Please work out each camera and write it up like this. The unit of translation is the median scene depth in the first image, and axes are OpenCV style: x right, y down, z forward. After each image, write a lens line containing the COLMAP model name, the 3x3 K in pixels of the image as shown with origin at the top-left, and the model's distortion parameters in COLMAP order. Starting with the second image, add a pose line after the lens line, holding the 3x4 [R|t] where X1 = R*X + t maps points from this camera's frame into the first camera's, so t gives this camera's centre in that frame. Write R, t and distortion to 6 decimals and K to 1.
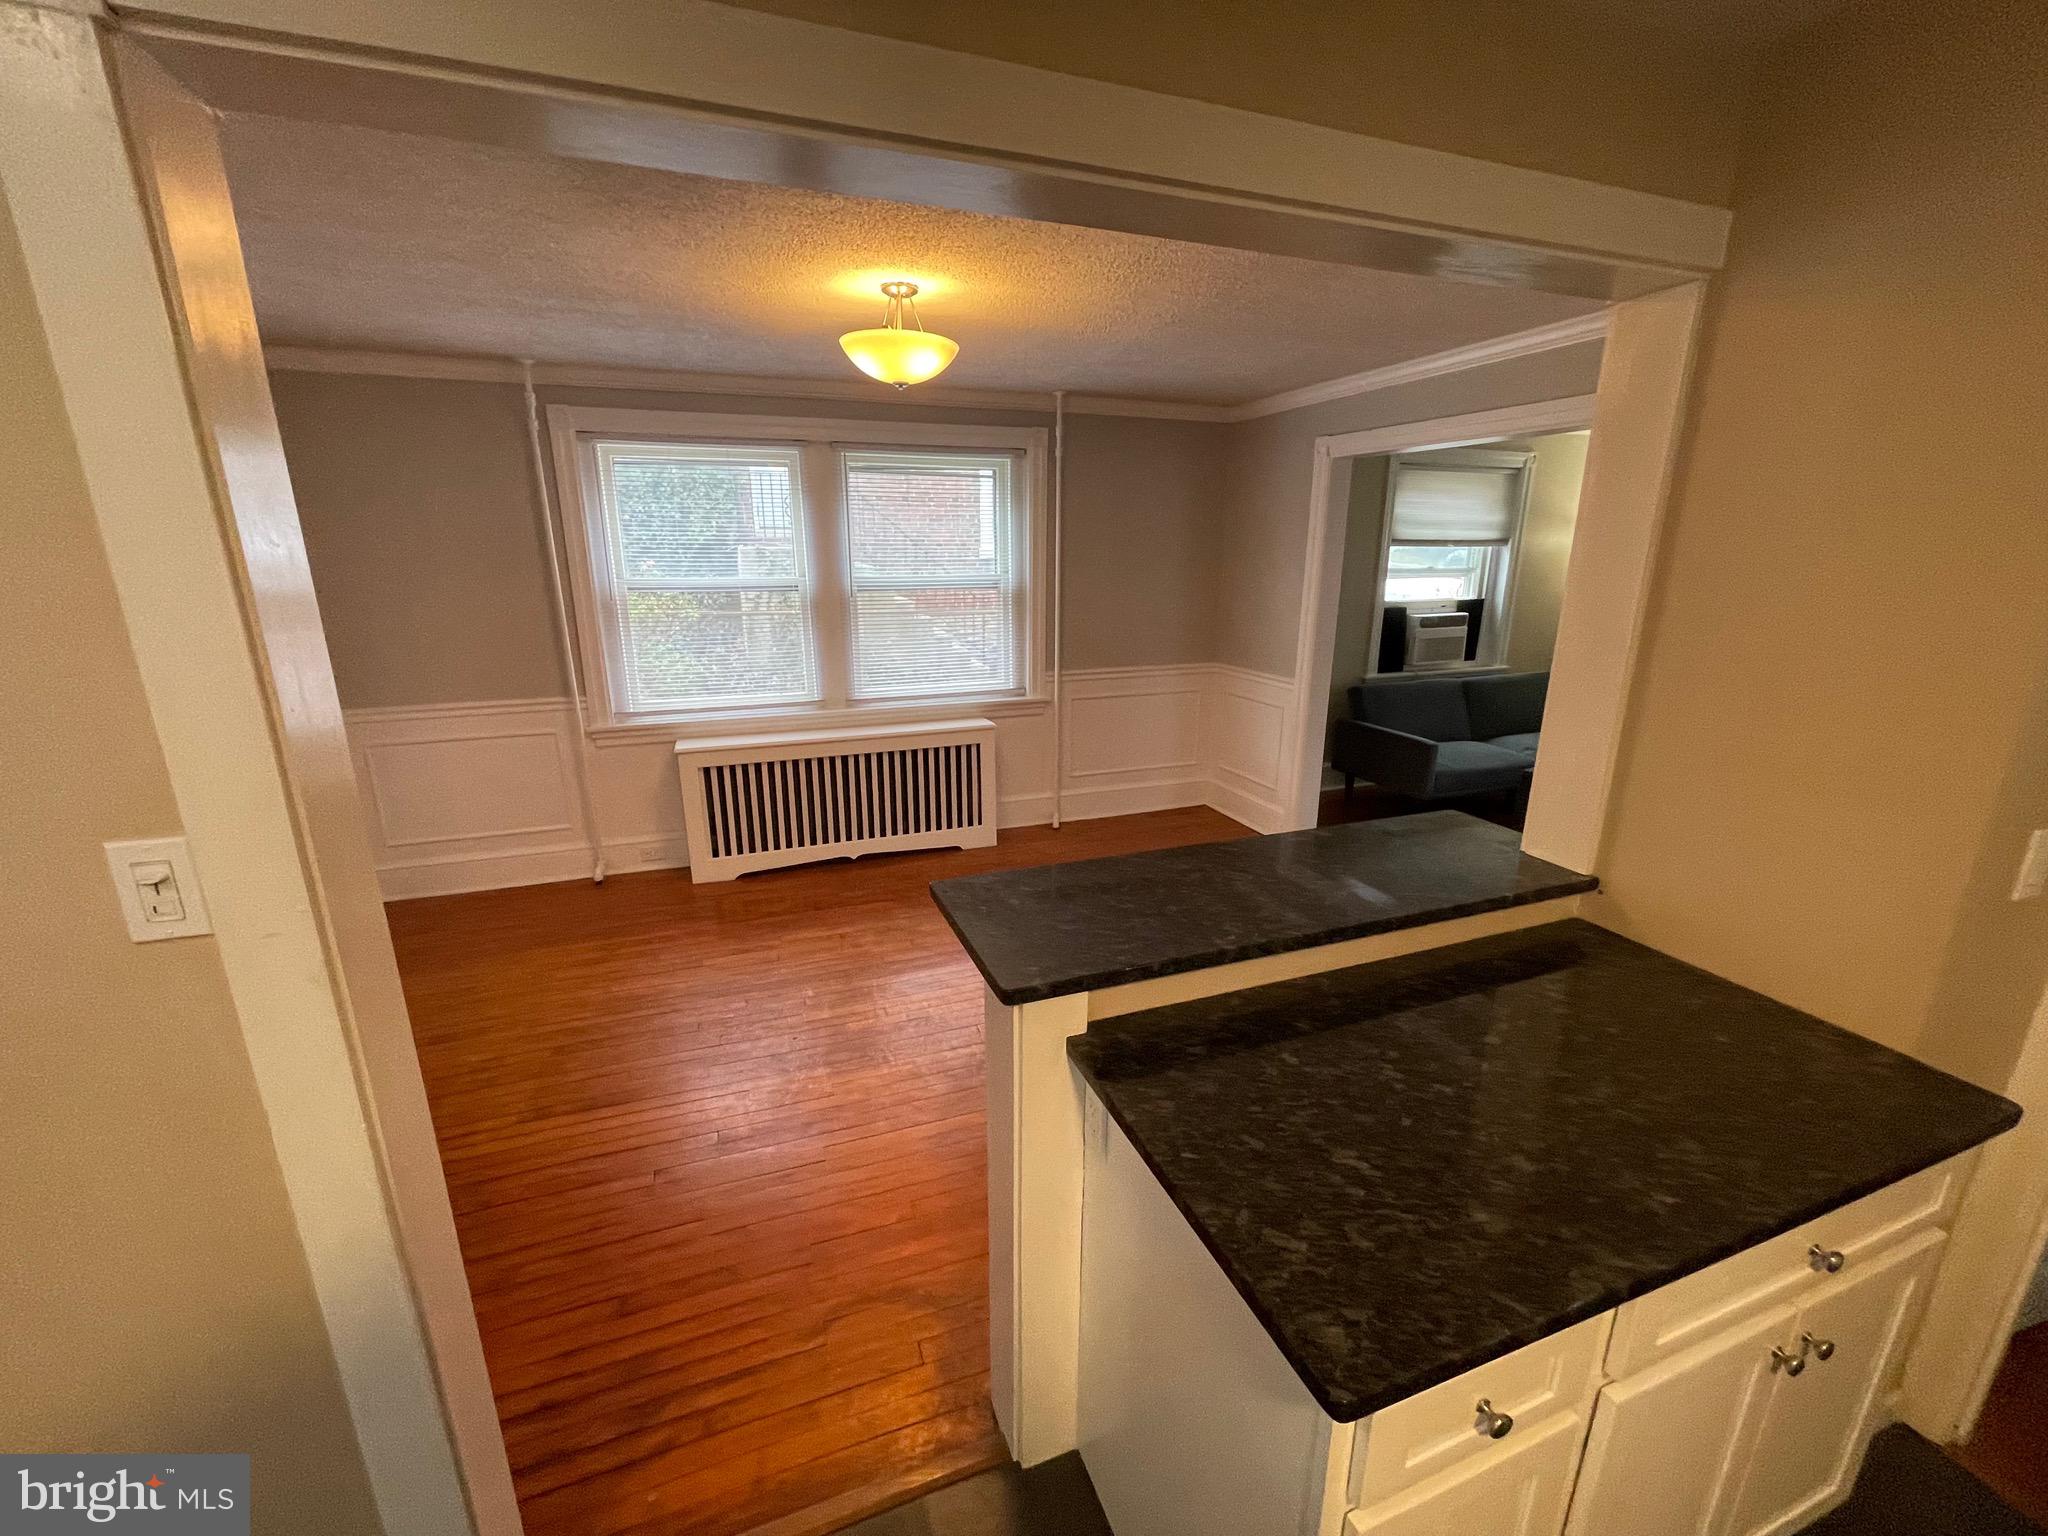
lens RADIAL K [[826.0, 0, 1022.6], [0, 826.0, 771.6], [0, 0, 1]] dist [-0.002452, 0.001117]
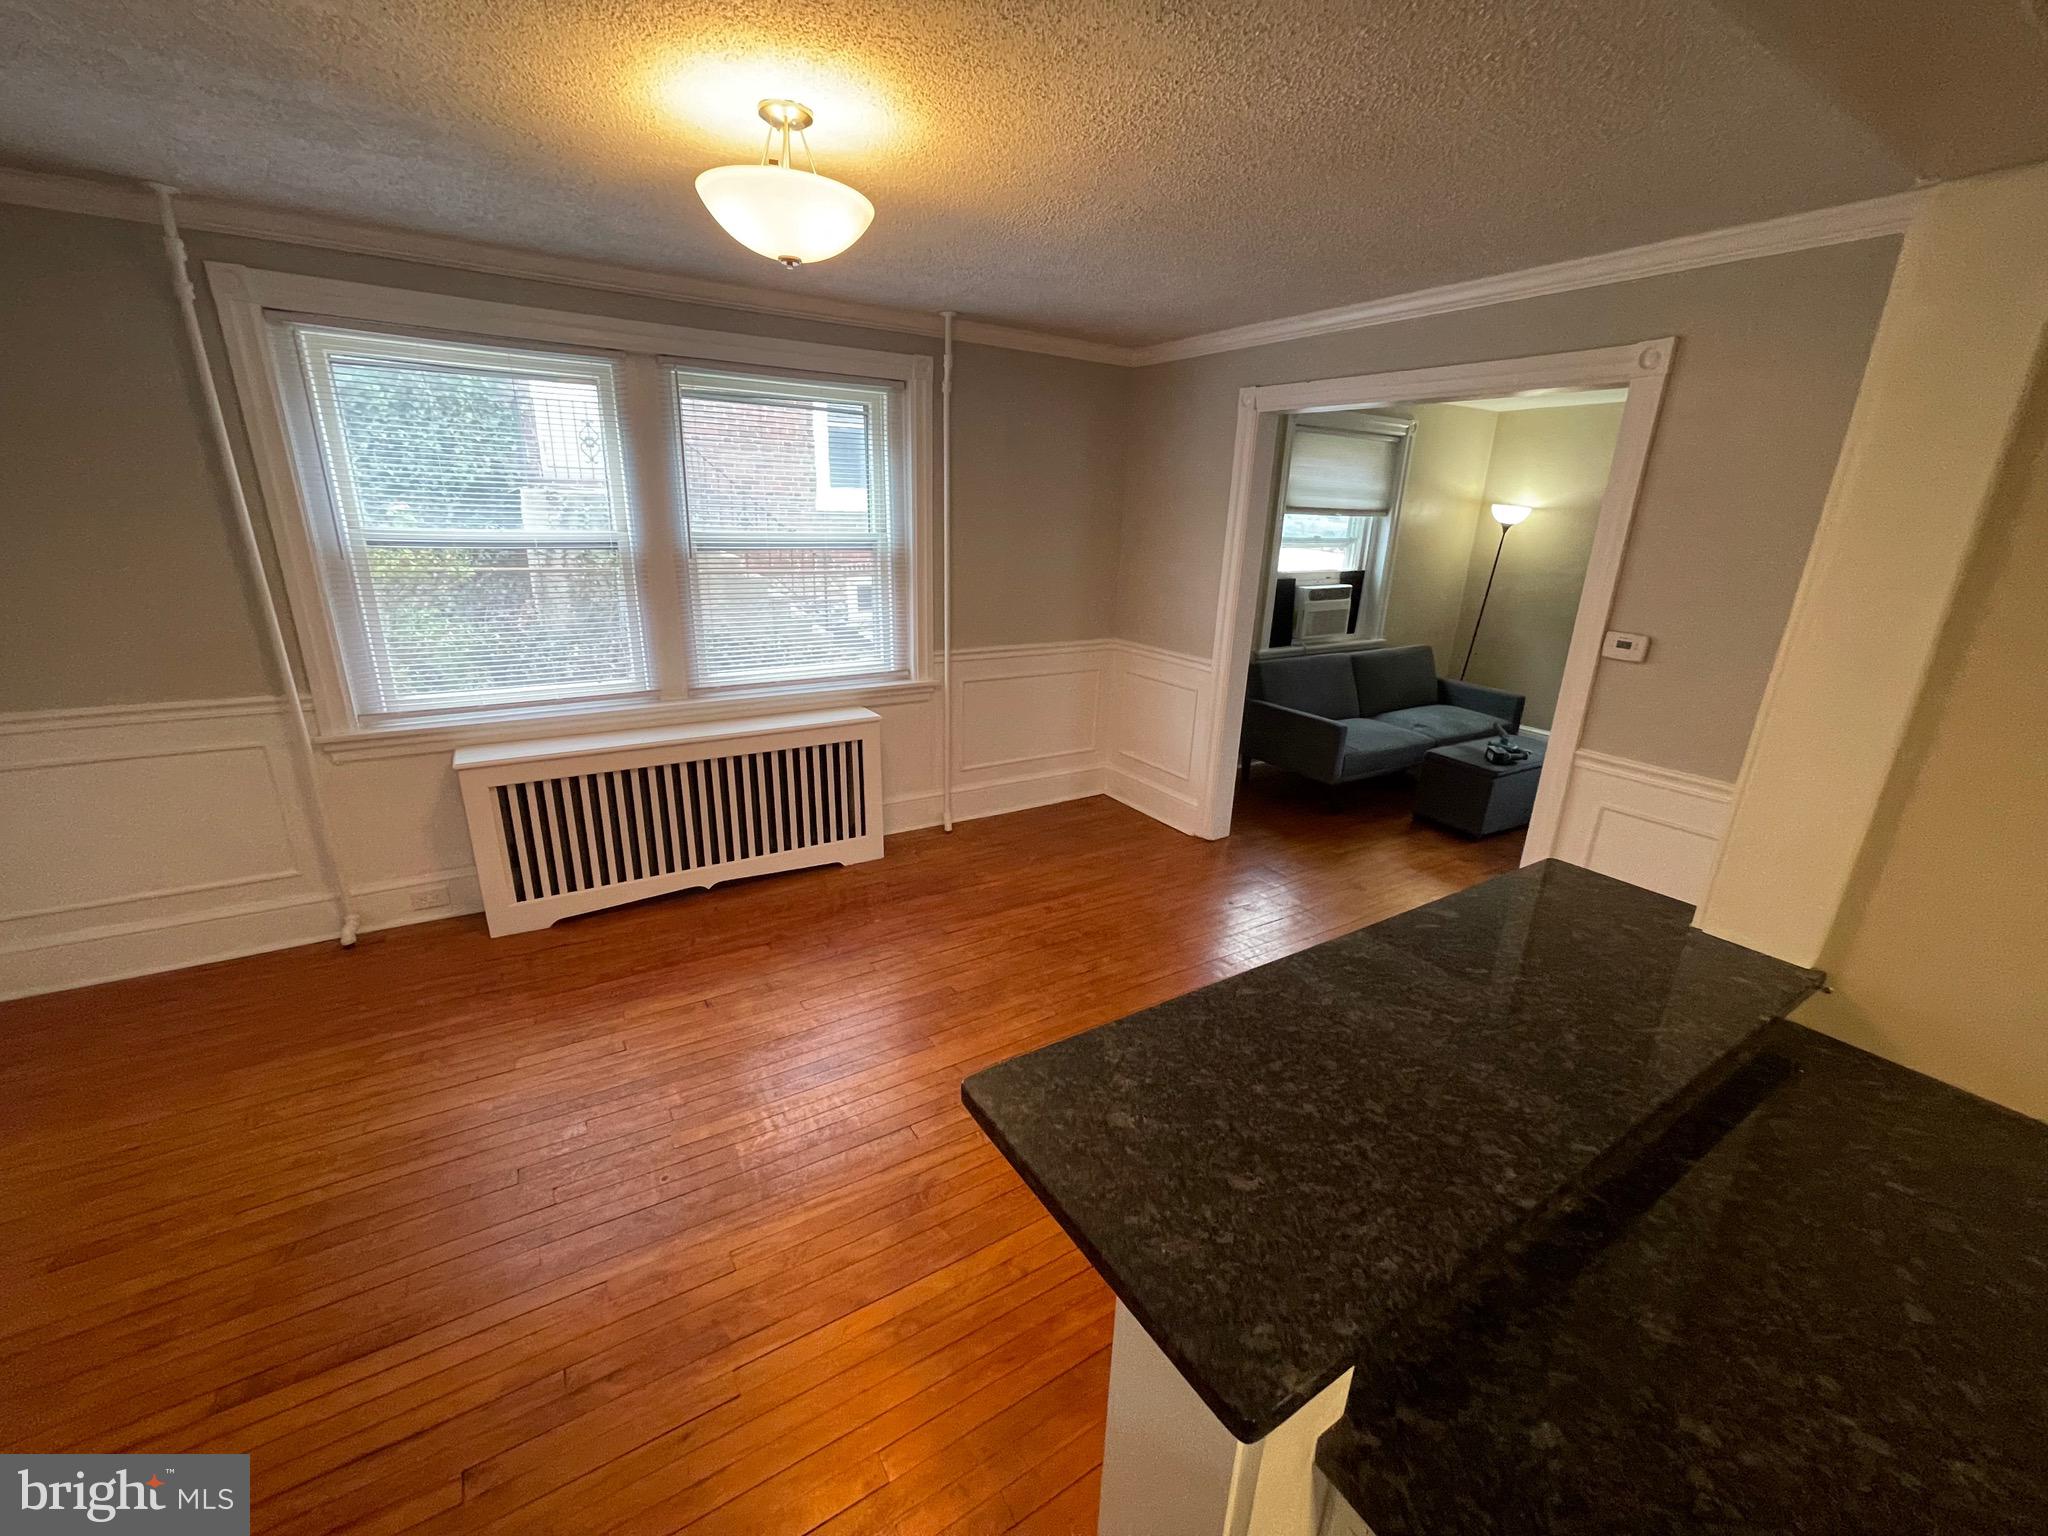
lens RADIAL K [[826.0, 0, 1022.1], [0, 826.0, 772.9], [0, 0, 1]] dist [-0.002452, 0.001117]
pose [[0.978254, -0.034204, 0.204570, -0.065380], [0.023759, 0.998296, 0.053297, -0.041621], [-0.206045, -0.047278, 0.977400, 0.152197]]
